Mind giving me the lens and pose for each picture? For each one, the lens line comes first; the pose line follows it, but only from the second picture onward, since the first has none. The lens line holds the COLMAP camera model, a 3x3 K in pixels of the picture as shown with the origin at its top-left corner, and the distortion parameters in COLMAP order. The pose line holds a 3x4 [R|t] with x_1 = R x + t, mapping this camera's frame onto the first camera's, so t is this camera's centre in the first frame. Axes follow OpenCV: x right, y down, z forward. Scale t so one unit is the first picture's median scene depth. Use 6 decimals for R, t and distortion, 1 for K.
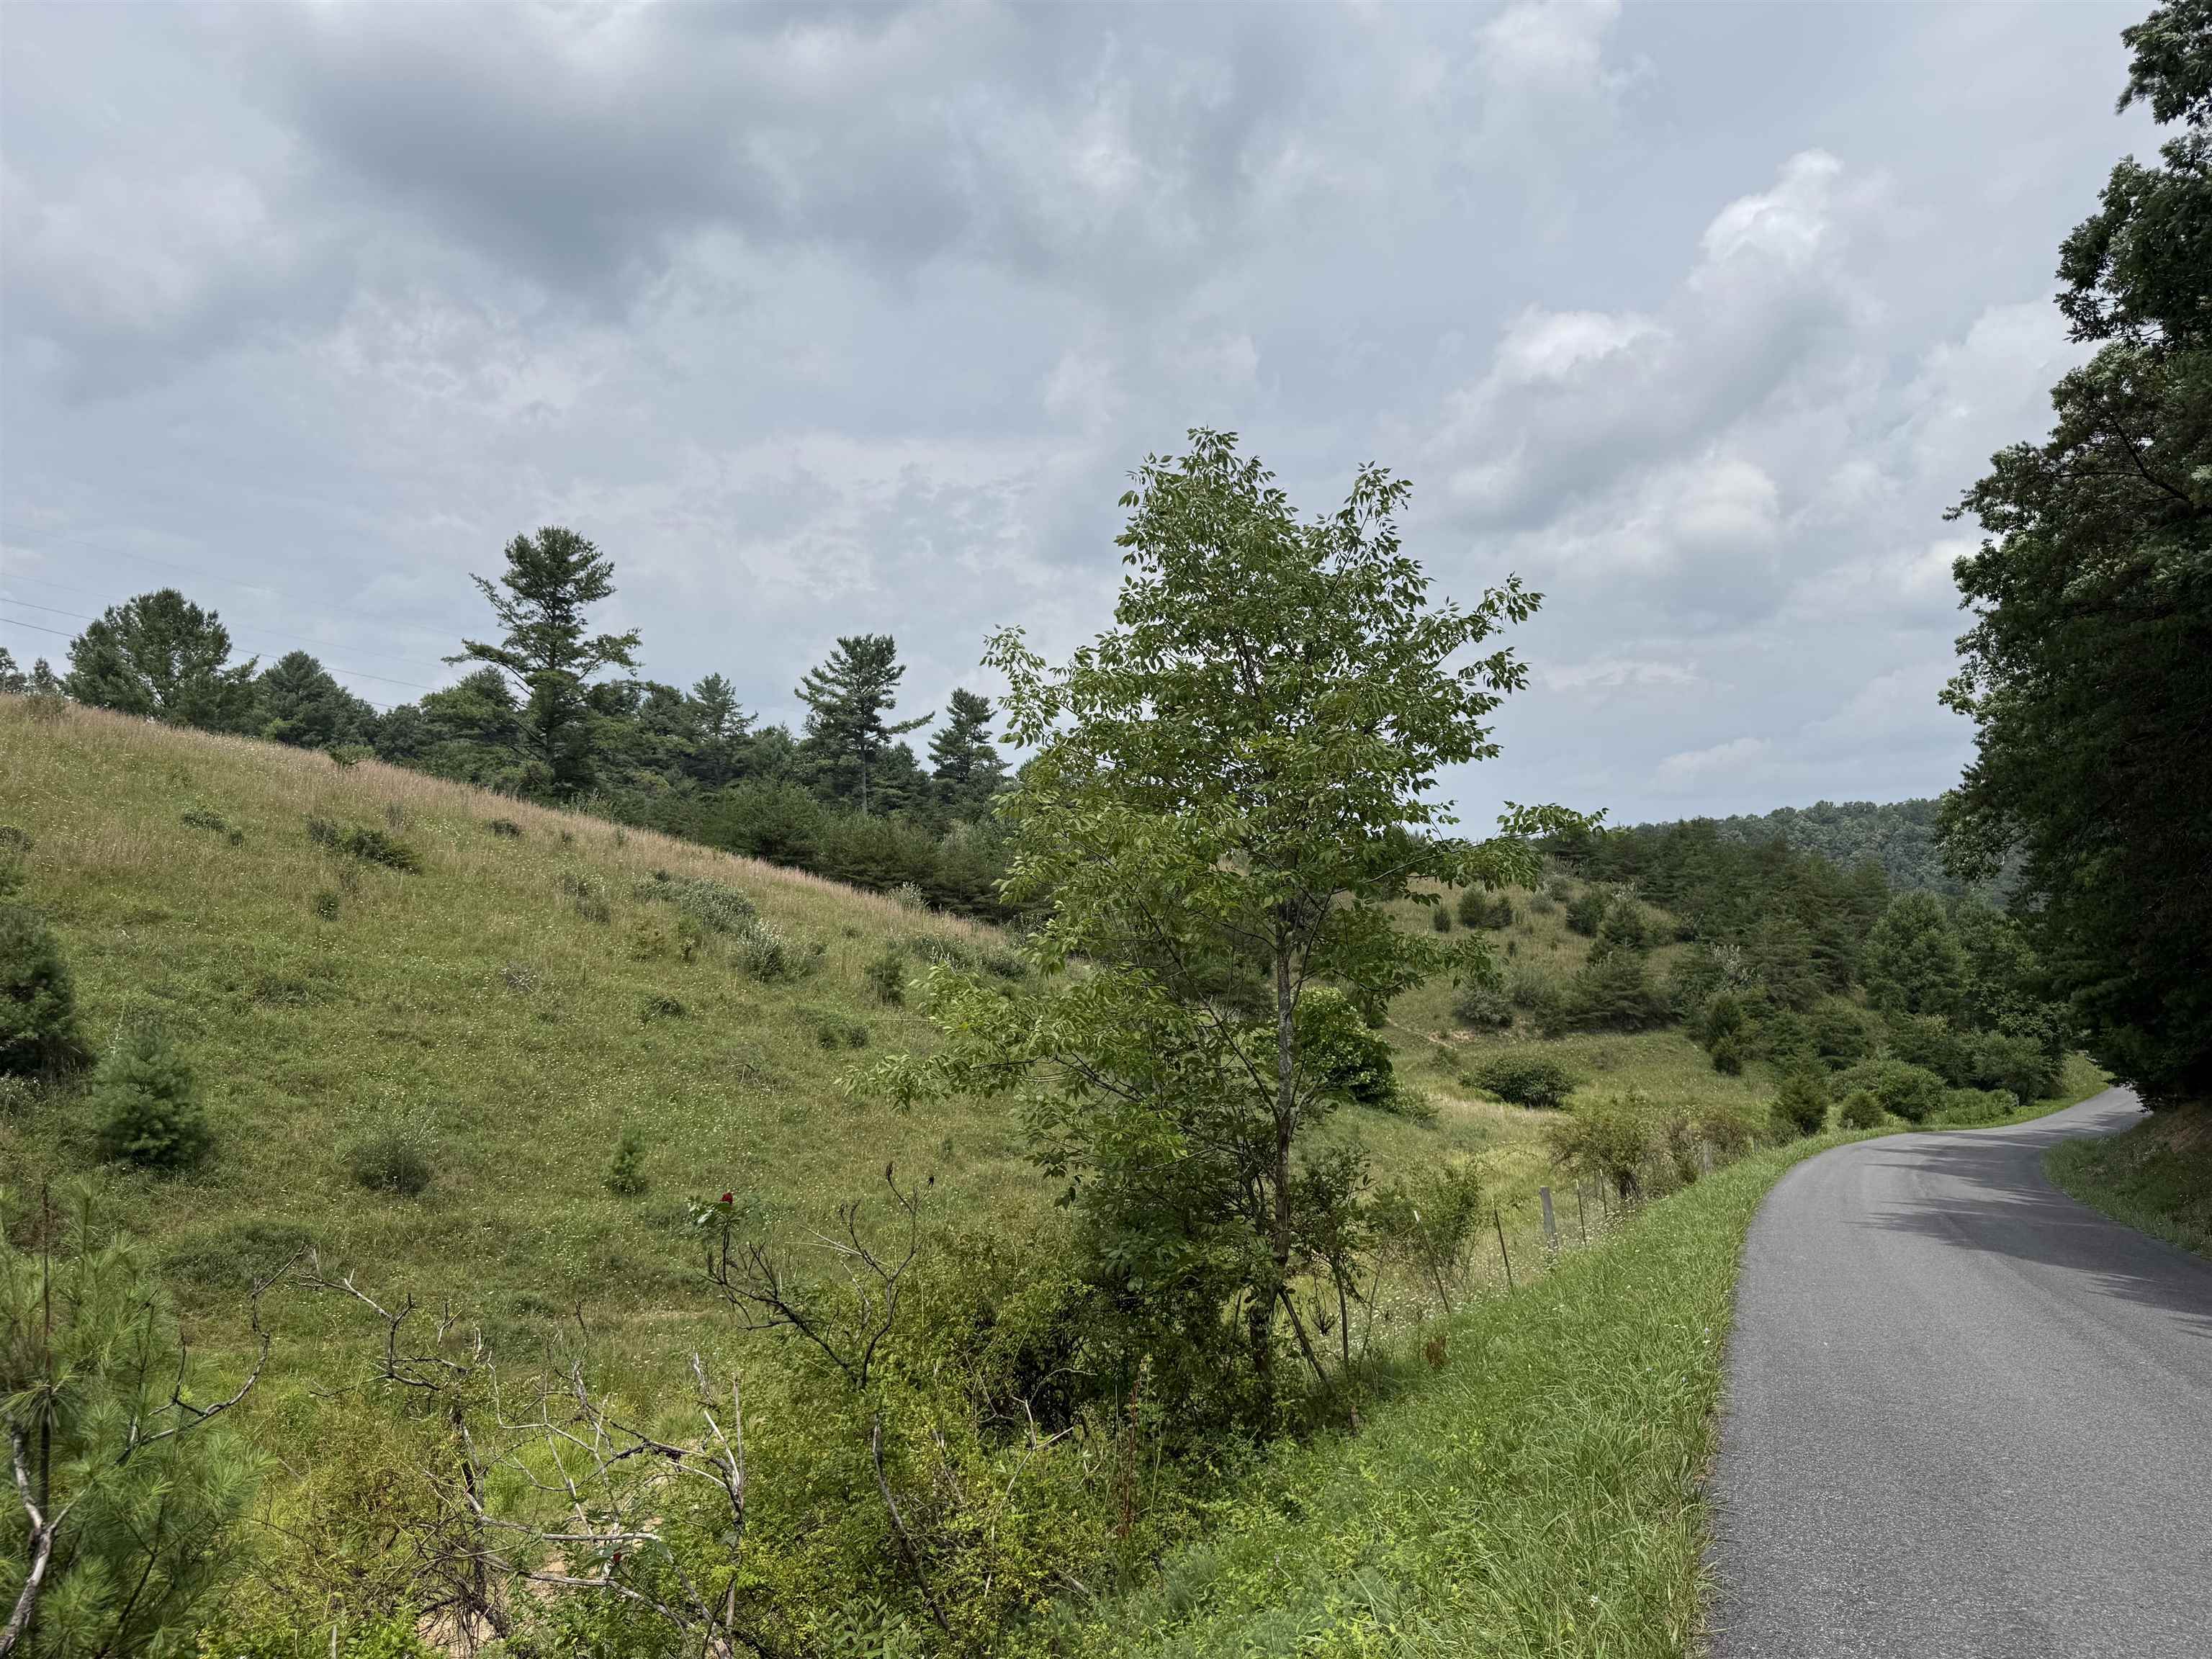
lens RADIAL K [[1668.8, 0, 1160.6], [0, 1668.8, 844.6], [0, 0, 1]] dist [0.112821, -0.064294]
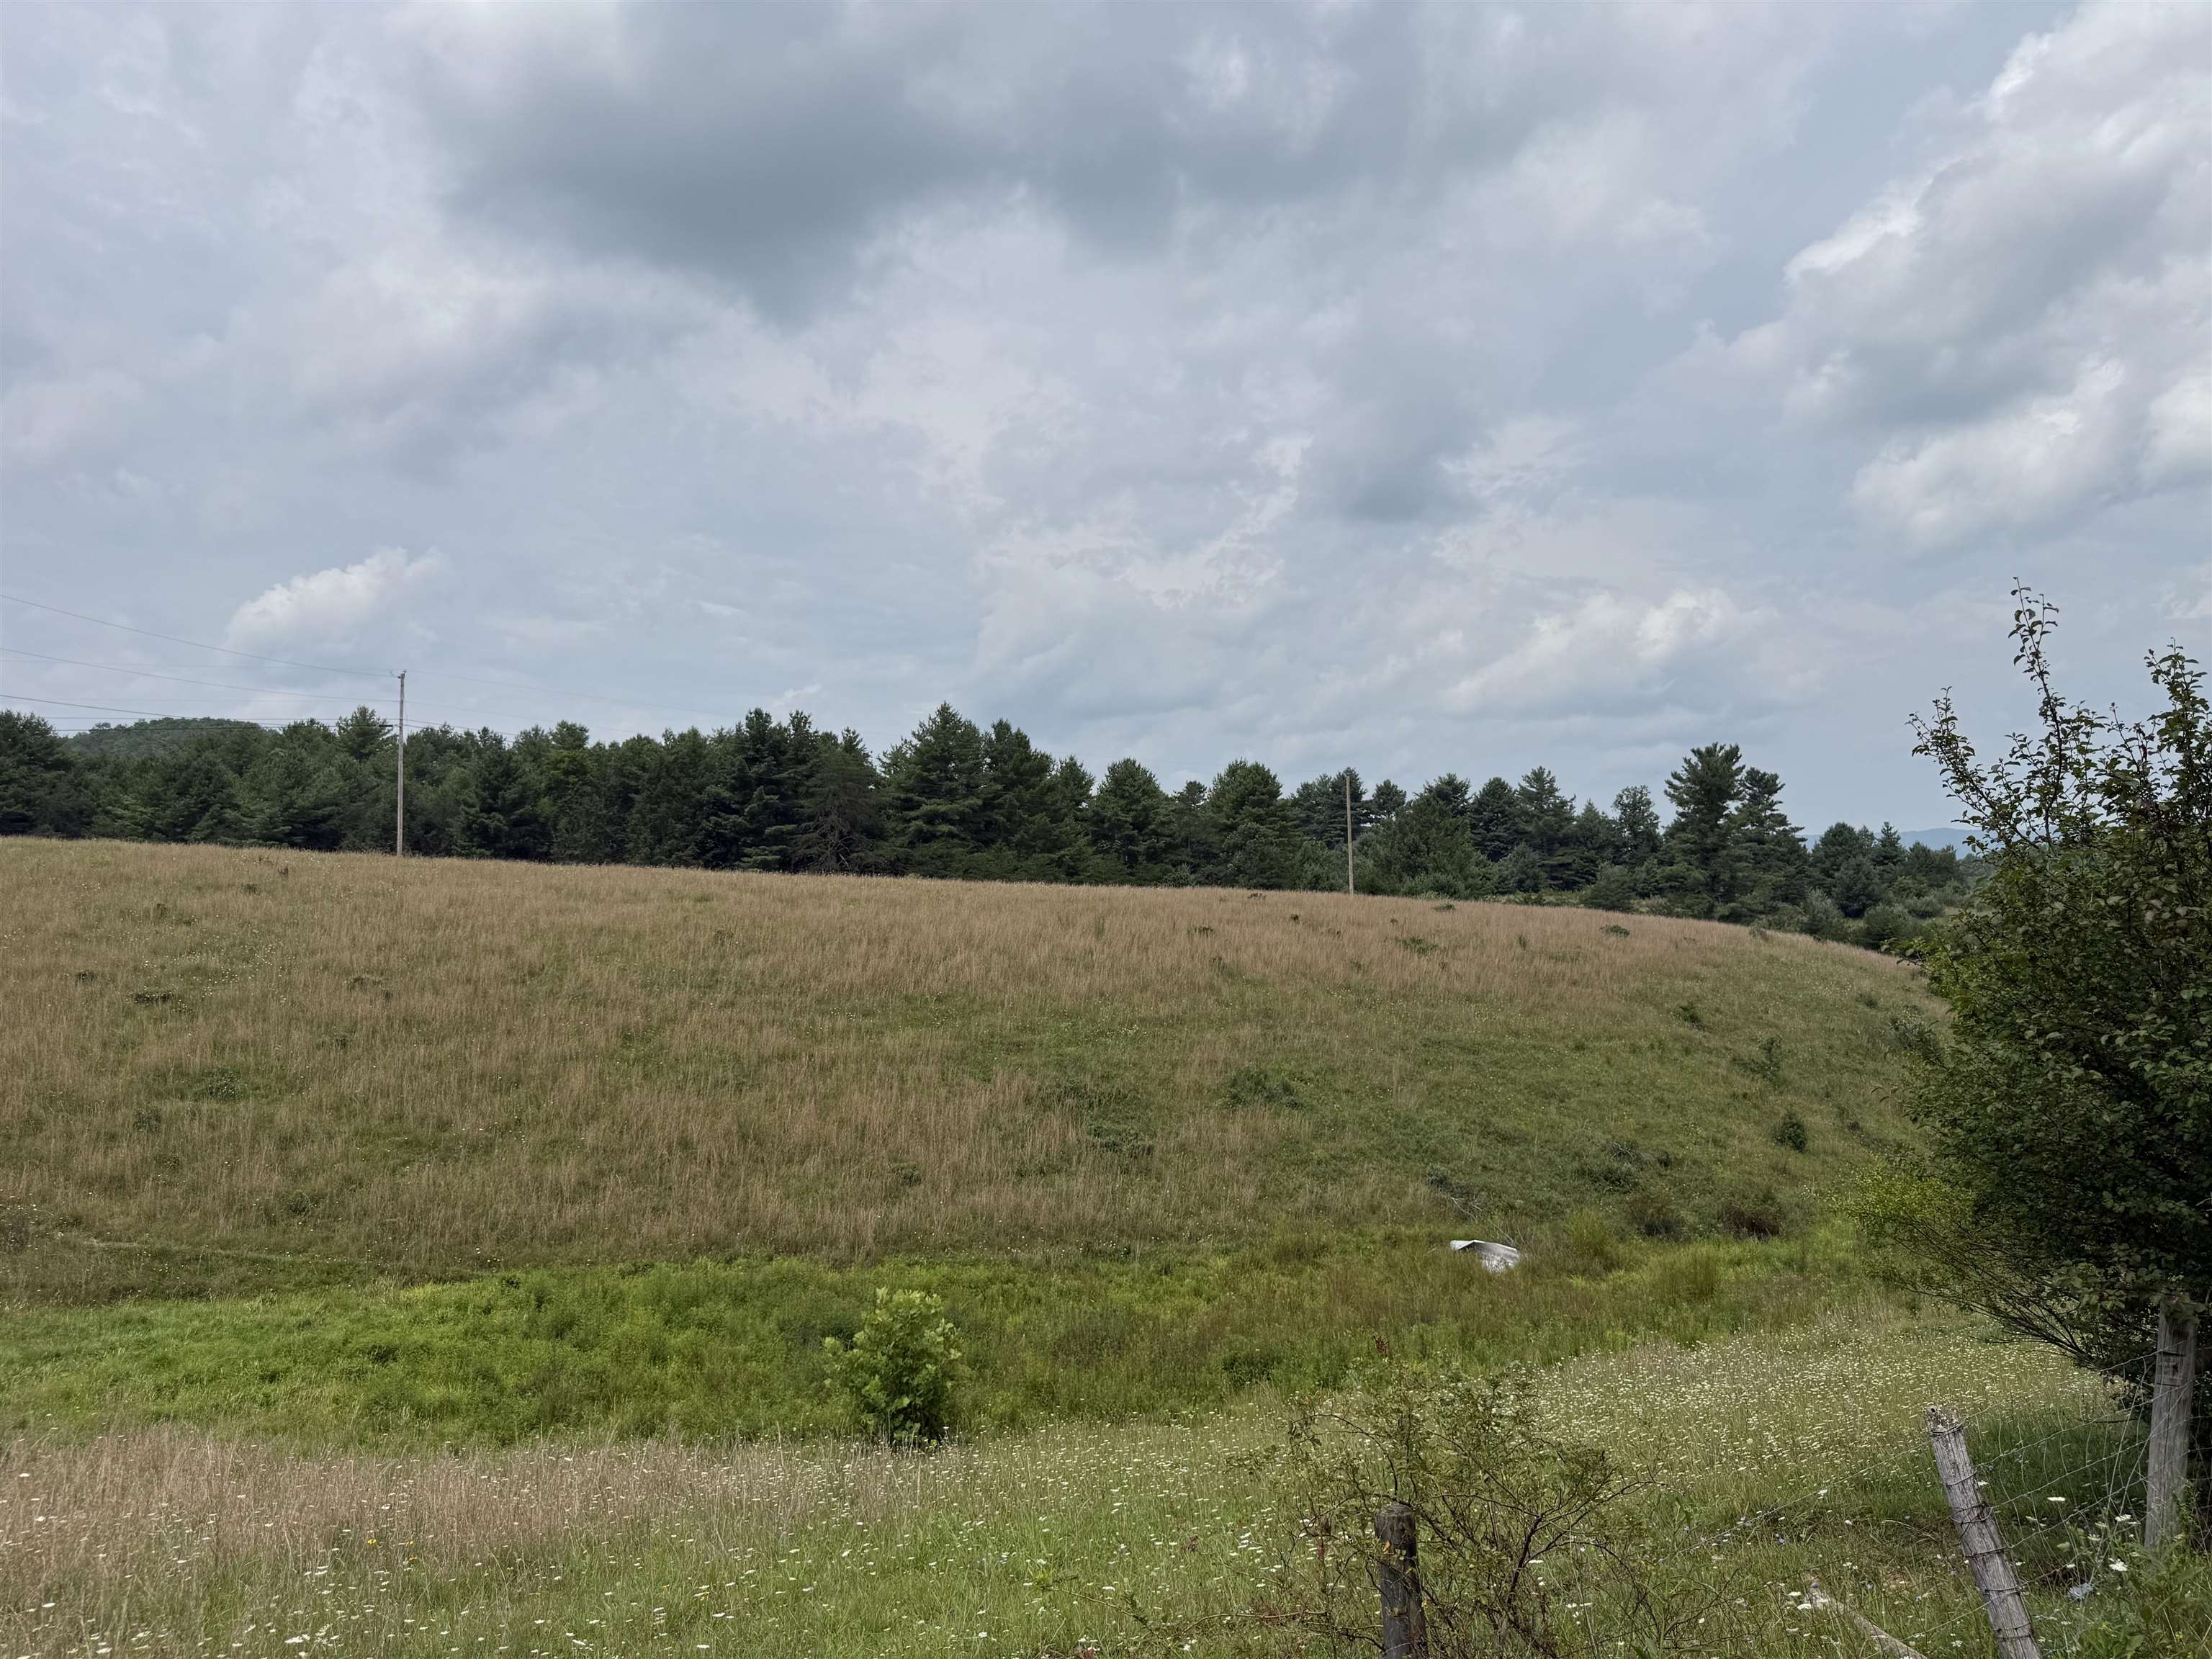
lens RADIAL K [[1668.8, 0, 1104.3], [0, 1668.8, 817.5], [0, 0, 1]] dist [0.112821, -0.064294]
pose [[0.934751, -0.042184, -0.352789, -0.198335], [0.036628, 0.999078, -0.022413, -0.070999], [0.353409, 0.008029, 0.935434, -0.528316]]
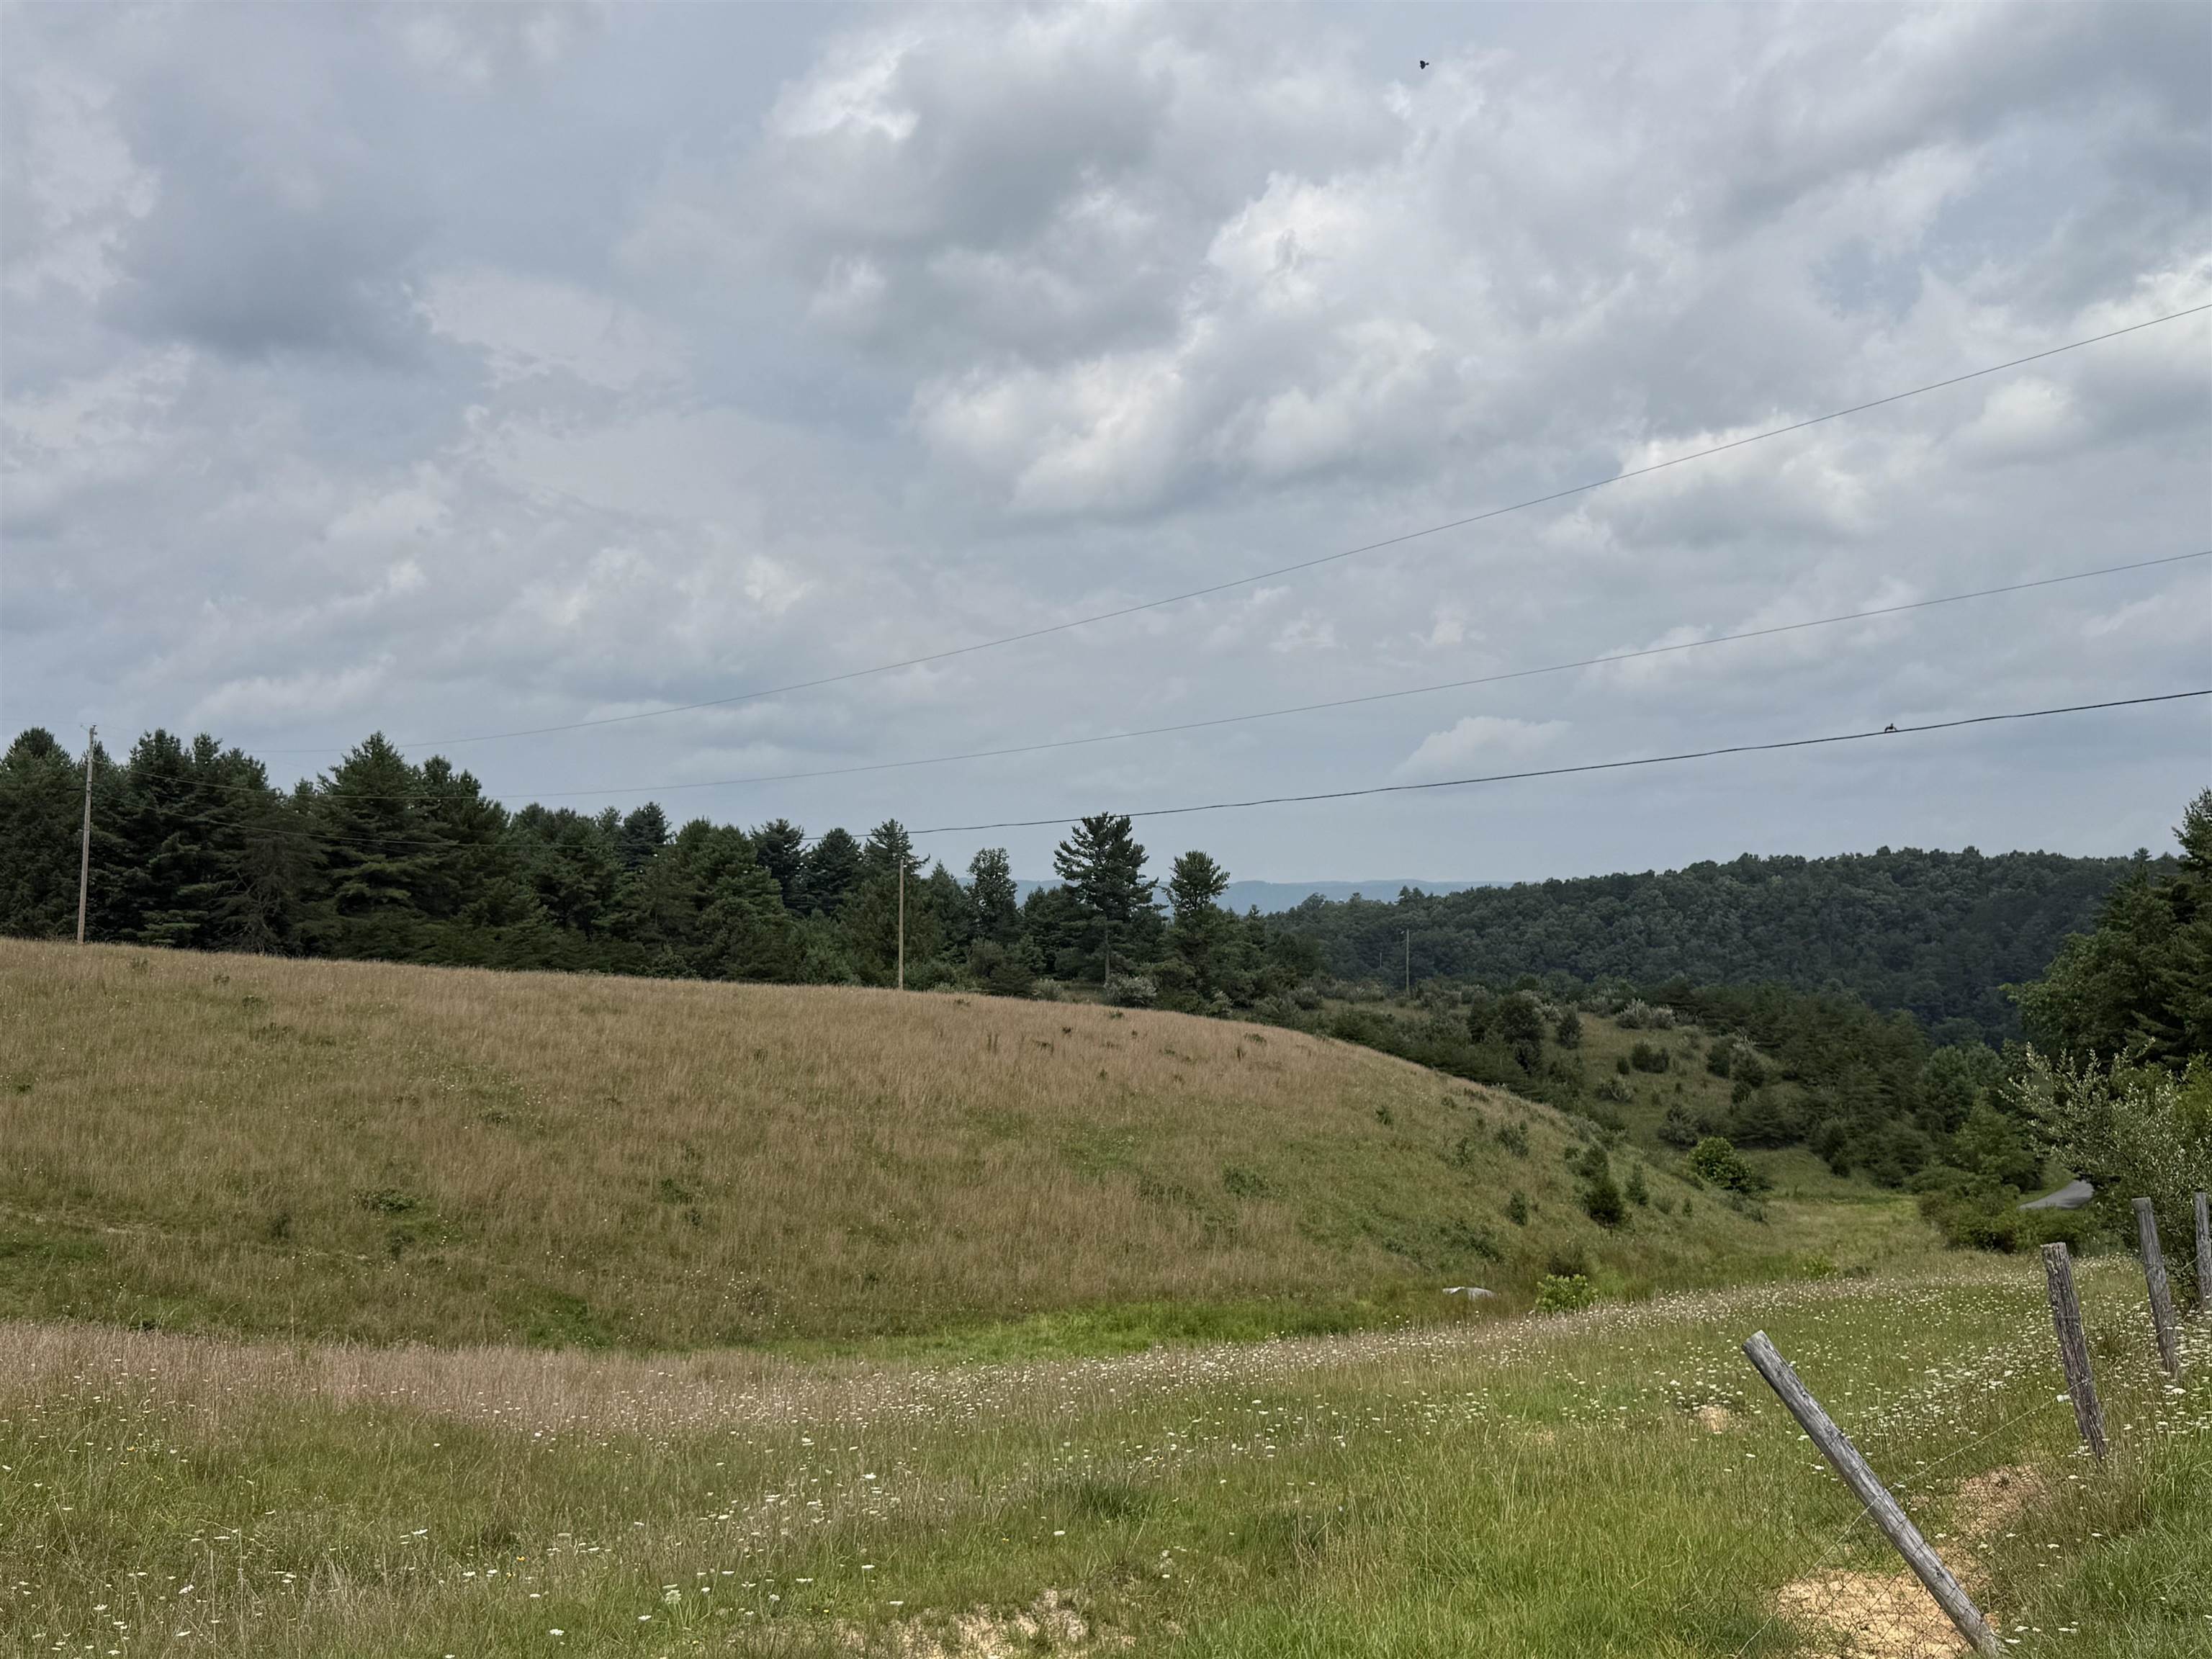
lens RADIAL K [[2341.4, 0, 1120.1], [0, 2341.4, 818.1], [0, 0, 1]] dist [0.053046, 0.000000]
pose [[0.991550, 0.012451, 0.129129, -0.482418], [-0.010047, 0.999764, -0.019251, -0.114543], [-0.129339, 0.017791, 0.991441, -0.842083]]
